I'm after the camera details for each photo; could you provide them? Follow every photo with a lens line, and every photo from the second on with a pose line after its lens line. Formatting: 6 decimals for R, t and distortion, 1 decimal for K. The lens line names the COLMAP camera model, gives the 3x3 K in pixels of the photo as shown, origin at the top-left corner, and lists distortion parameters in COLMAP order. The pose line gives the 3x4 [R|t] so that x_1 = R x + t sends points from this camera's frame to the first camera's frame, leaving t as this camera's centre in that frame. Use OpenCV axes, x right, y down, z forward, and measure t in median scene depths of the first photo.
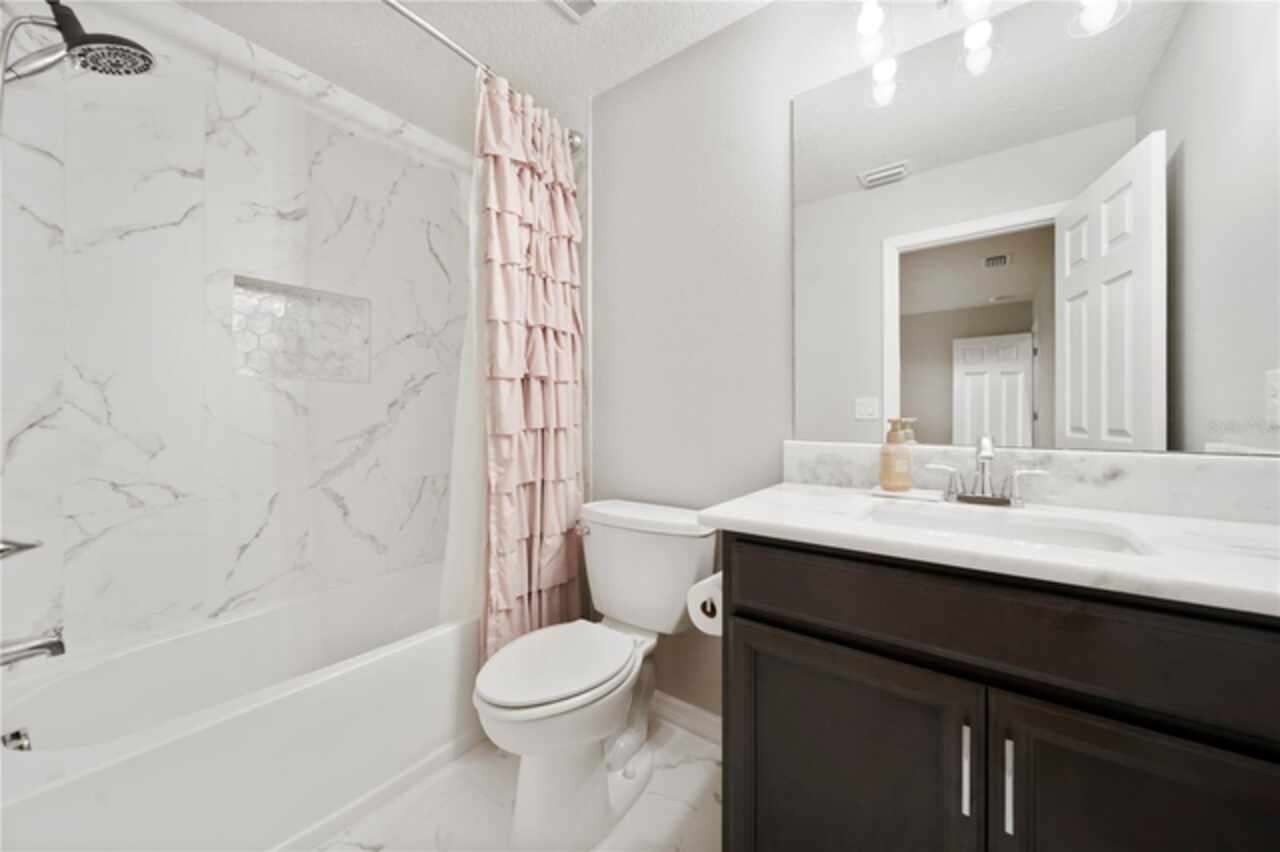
lens RADIAL K [[482.1, 0, 640.0], [0, 482.1, 426.0], [0, 0, 1]] dist [-0.002495, -0.000284]
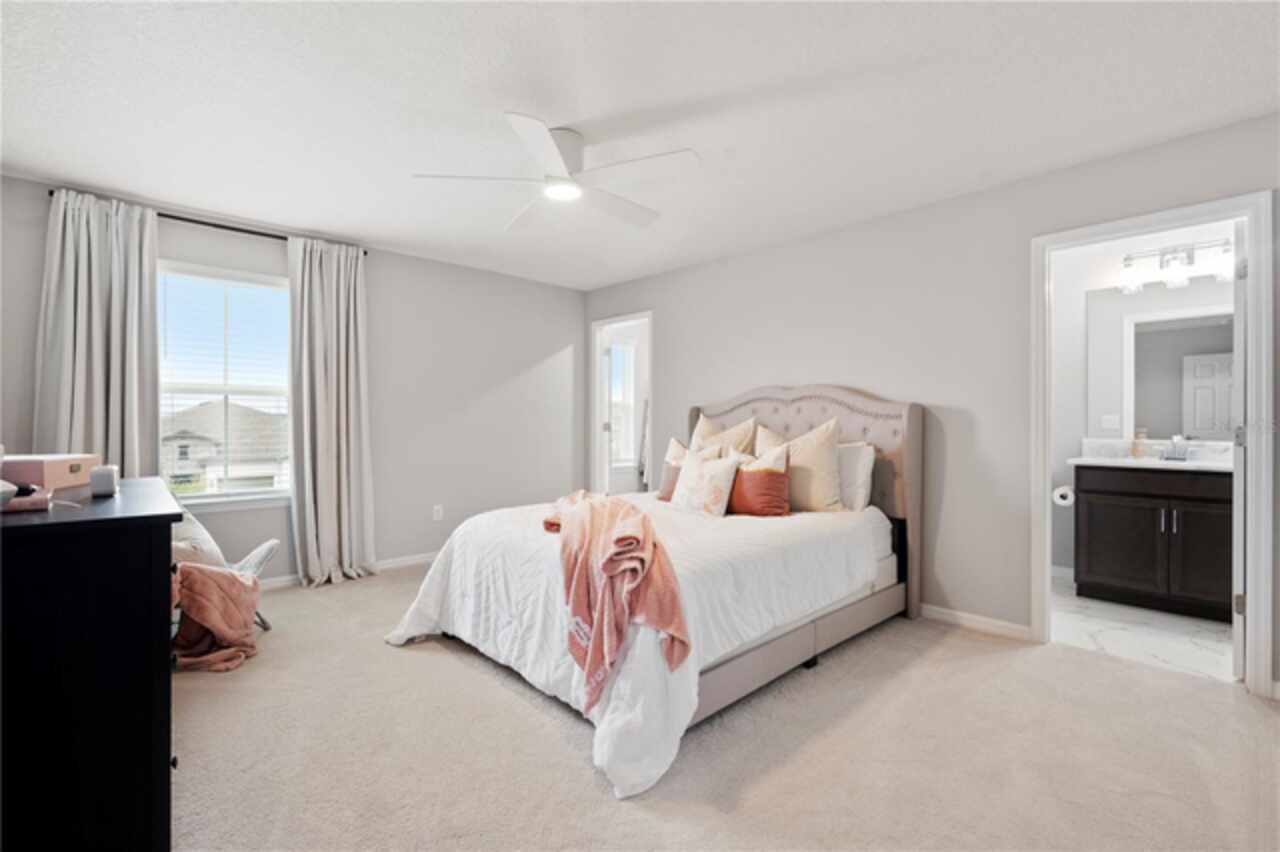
lens RADIAL K [[582.9, 0, 640.0], [0, 582.9, 426.0], [0, 0, 1]] dist [-0.002245, -0.000246]
pose [[0.980418, -0.001270, -0.196924, -1.436641], [0.001743, 0.999996, 0.002228, -0.044471], [0.196920, -0.002527, 0.980416, -2.510504]]
